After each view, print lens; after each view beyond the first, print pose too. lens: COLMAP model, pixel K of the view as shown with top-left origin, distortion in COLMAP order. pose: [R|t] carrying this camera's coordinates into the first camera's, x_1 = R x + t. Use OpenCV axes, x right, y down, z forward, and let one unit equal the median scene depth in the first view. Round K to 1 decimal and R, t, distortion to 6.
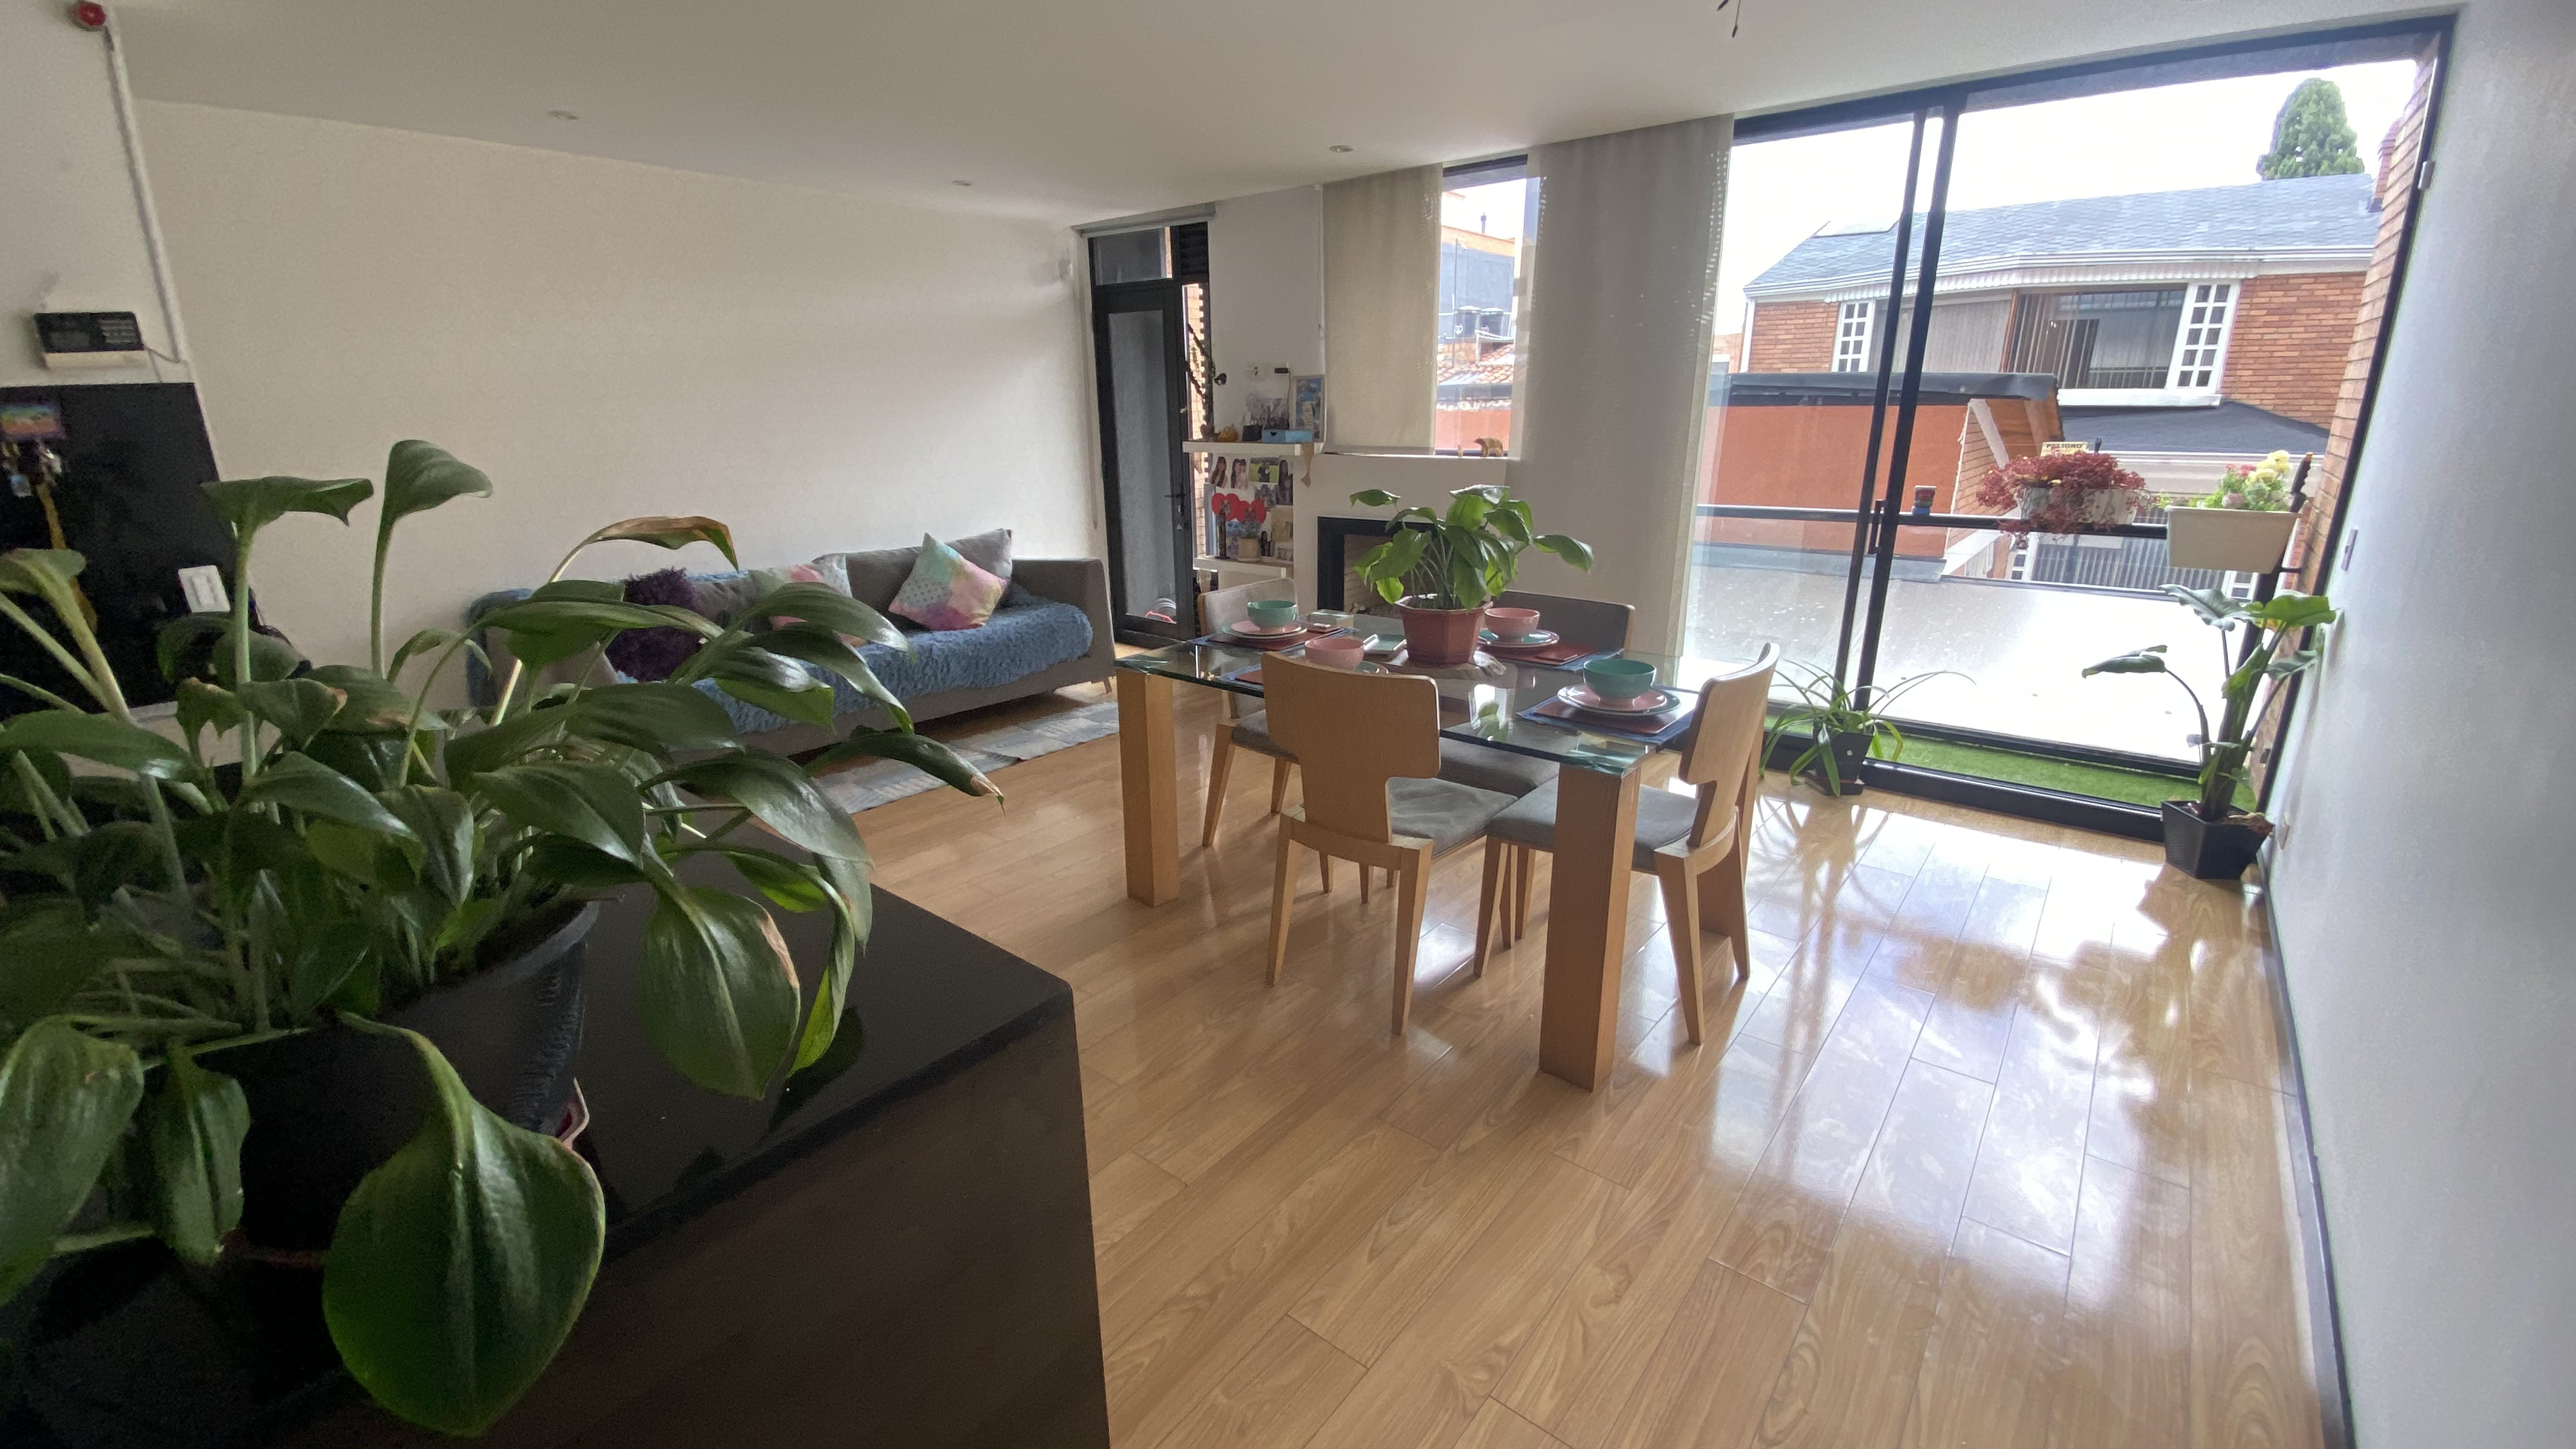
lens RADIAL K [[1059.4, 0, 1305.4], [0, 1059.4, 735.5], [0, 0, 1]] dist [0.011940, -0.010026]
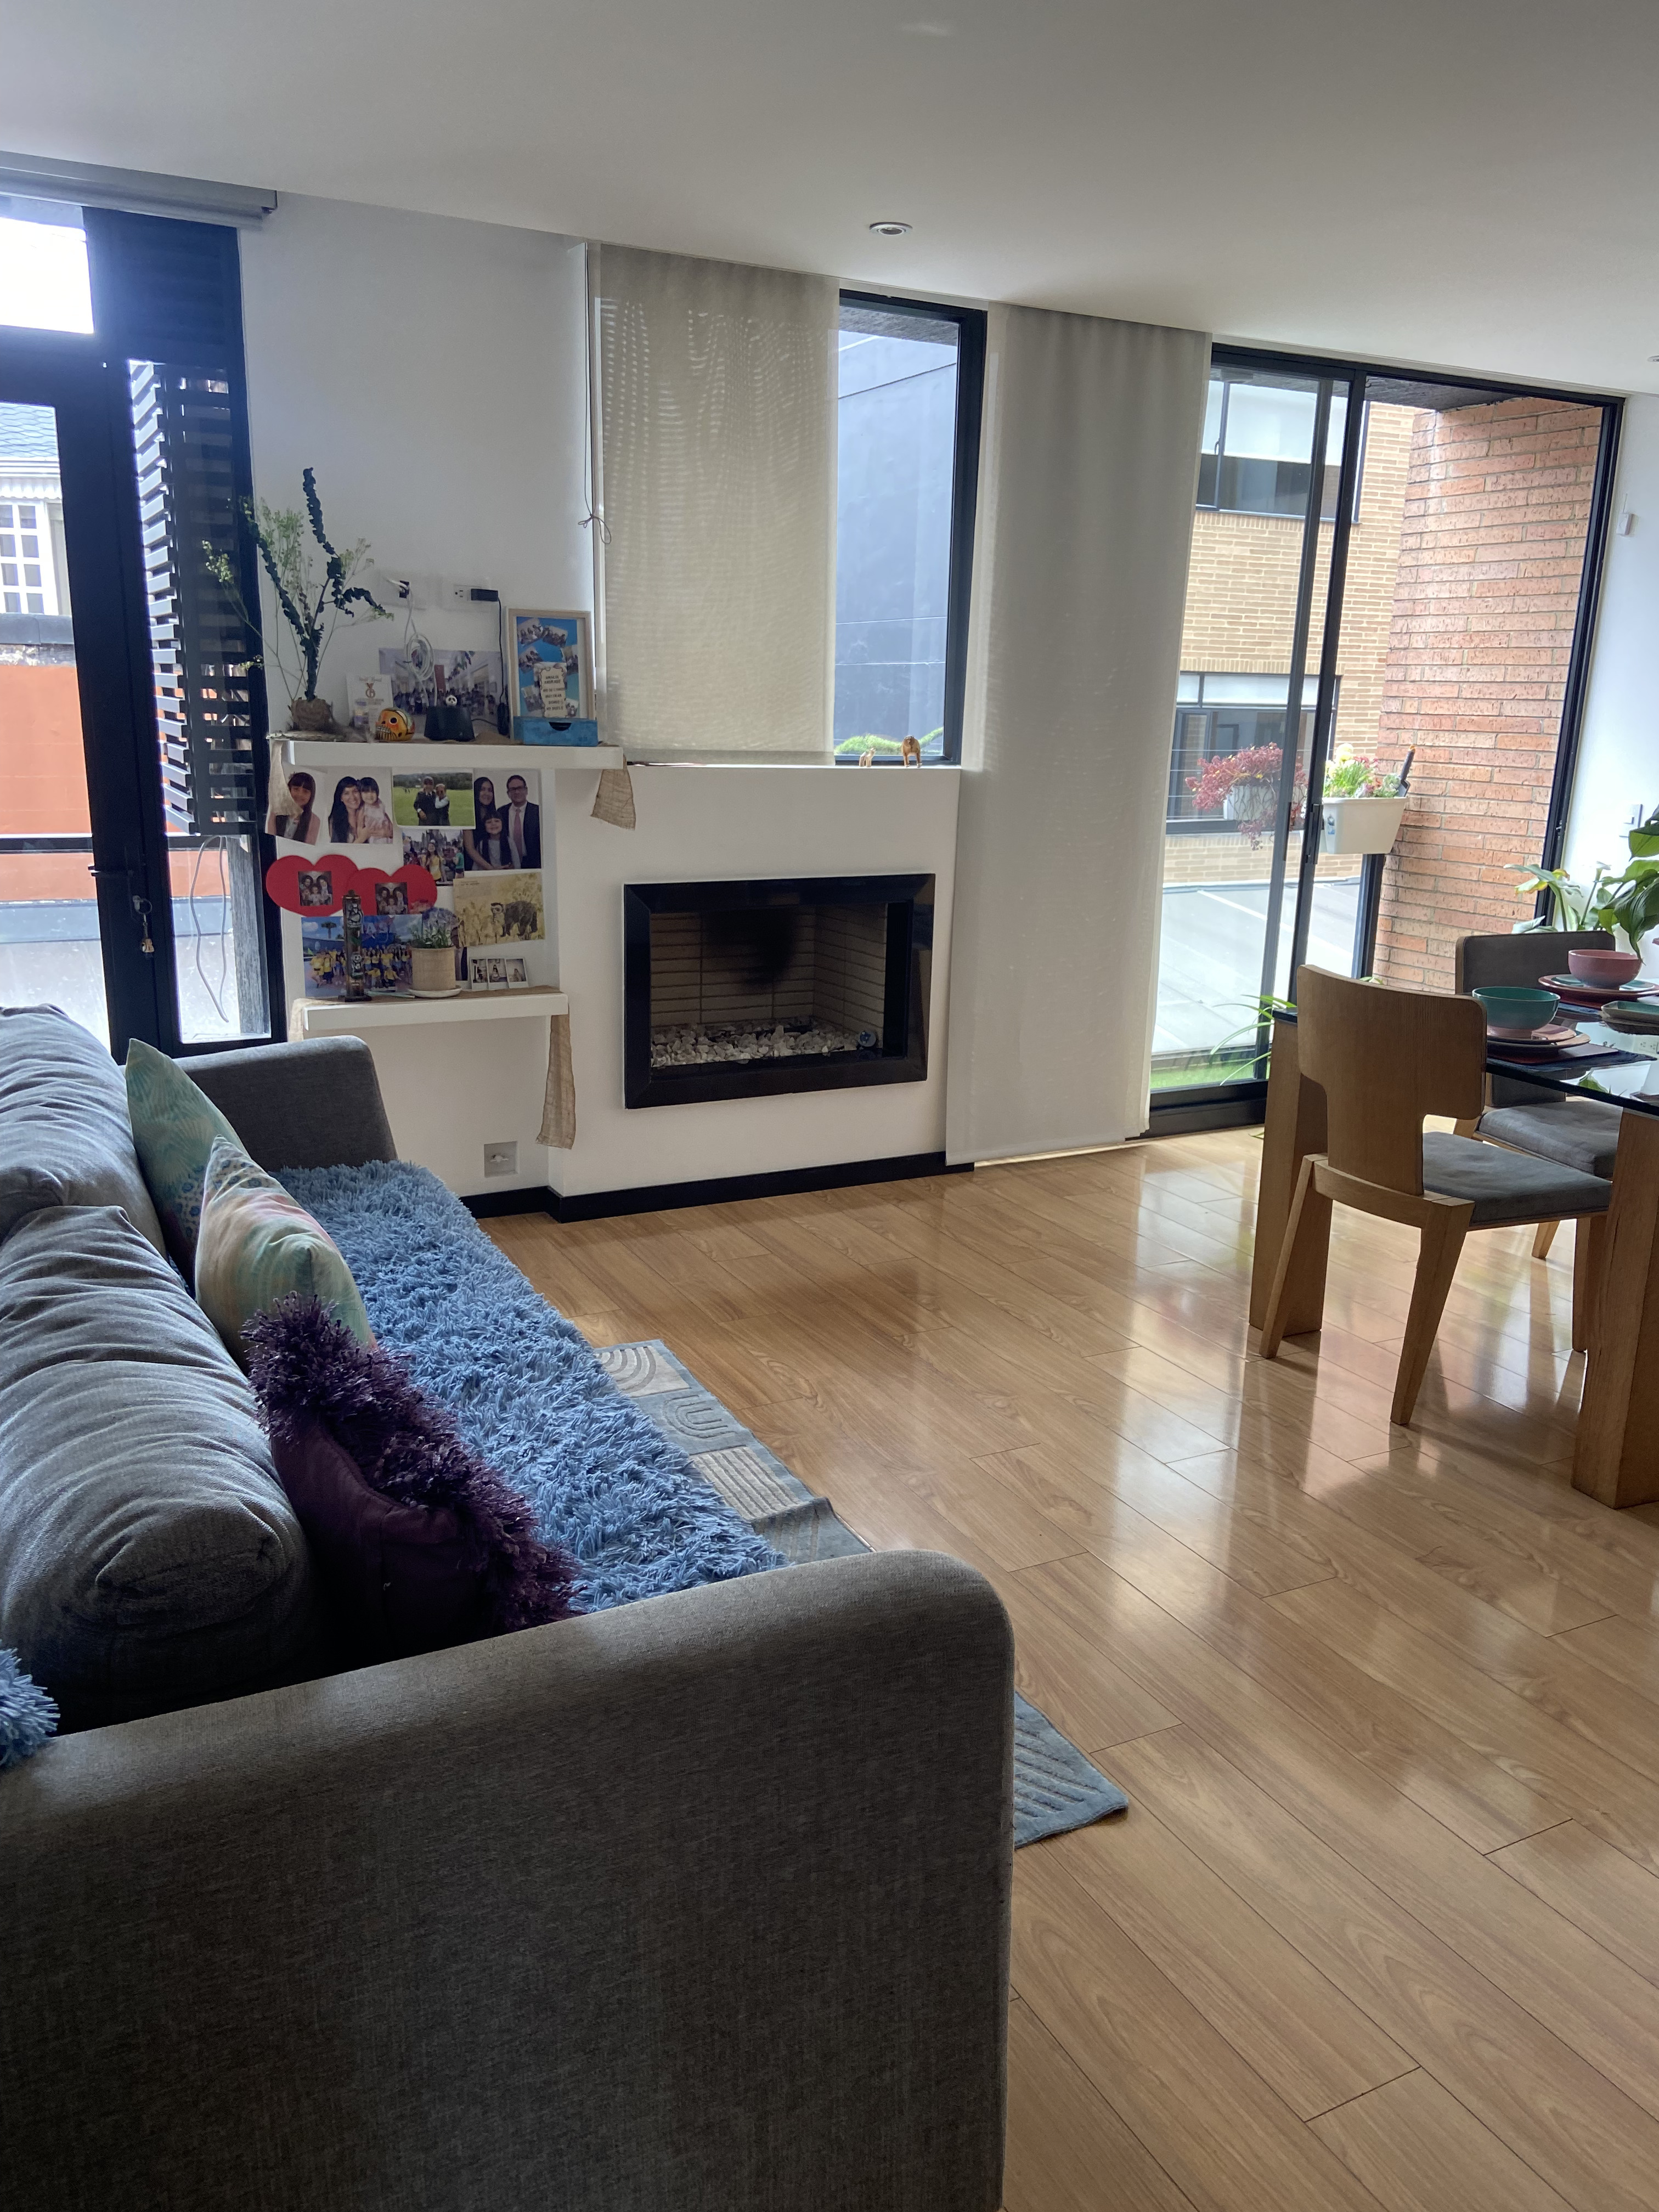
lens RADIAL K [[1680.8, 0, 801.8], [0, 1680.8, 1102.0], [0, 0, 1]] dist [0.072600, -0.070769]
pose [[0.413329, -0.193222, 0.889845, -1.050197], [0.235172, 0.966725, 0.100679, -0.251242], [-0.879689, 0.167653, 0.445016, 0.865527]]
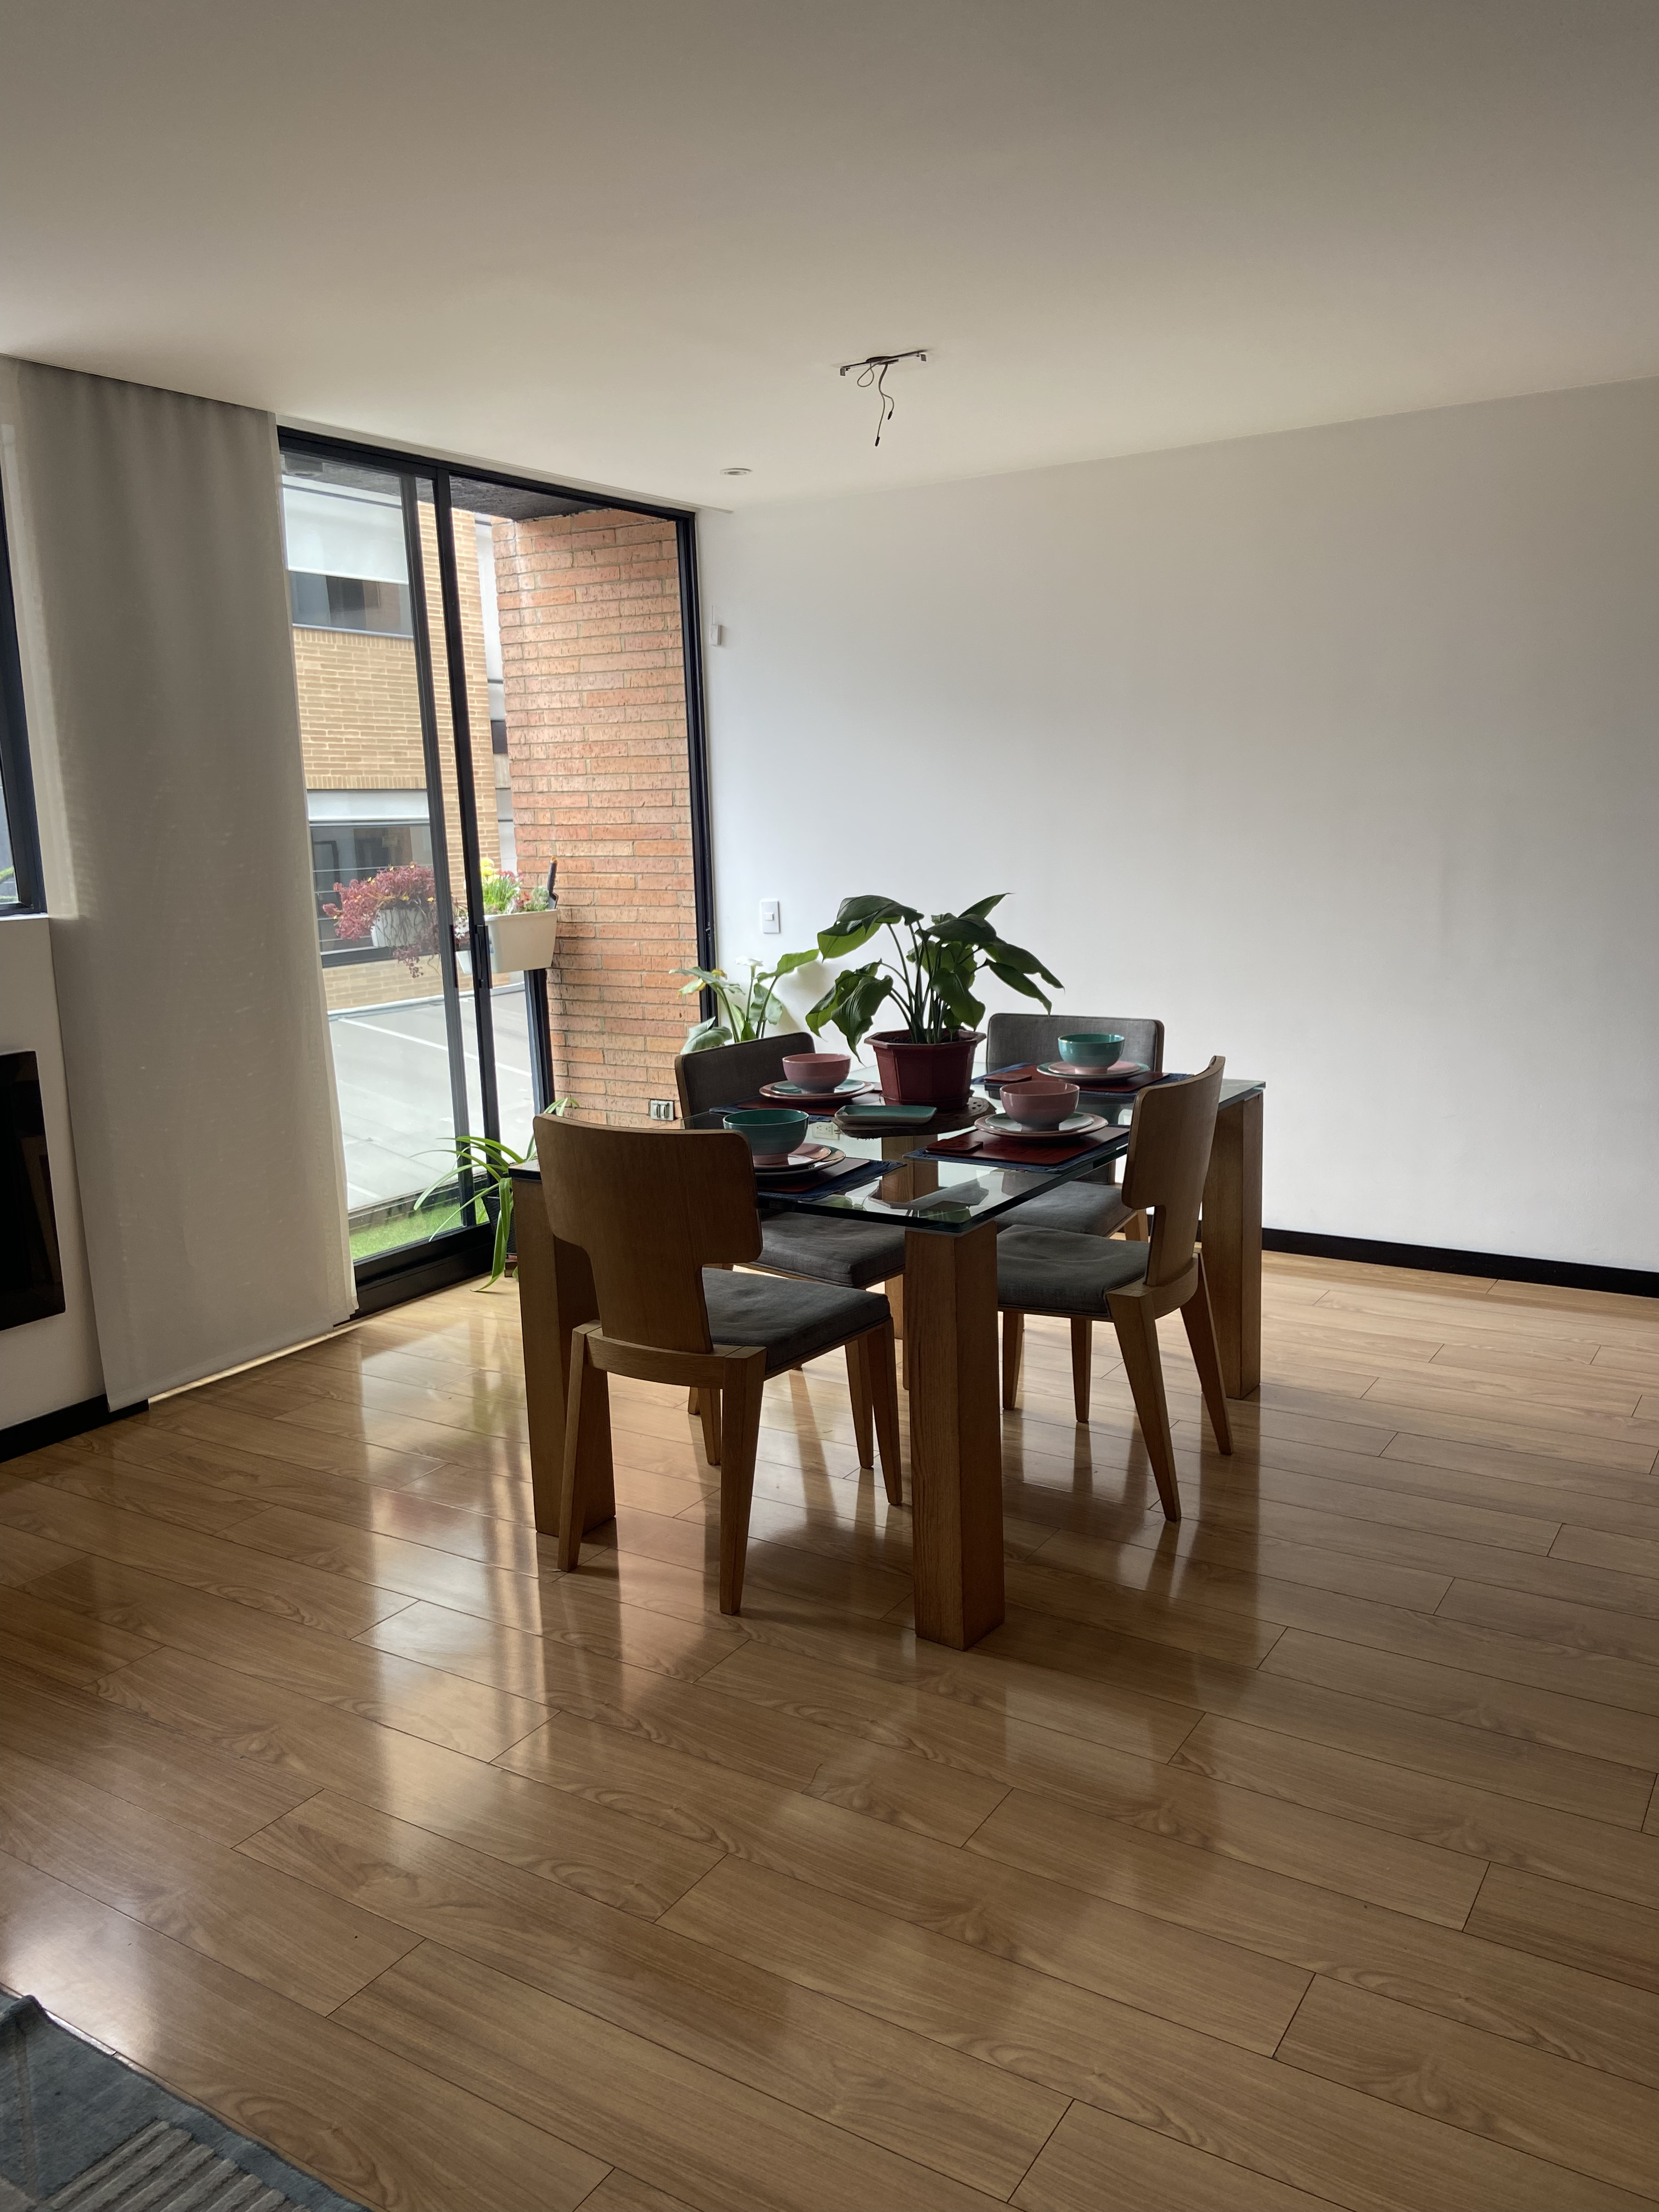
lens RADIAL K [[1680.8, 0, 864.5], [0, 1680.8, 1099.7], [0, 0, 1]] dist [0.072600, -0.070769]
pose [[-0.124853, -0.154870, 0.980014, -0.894932], [0.316377, 0.929966, 0.187267, -0.273895], [-0.940382, 0.333435, -0.067111, 0.931071]]
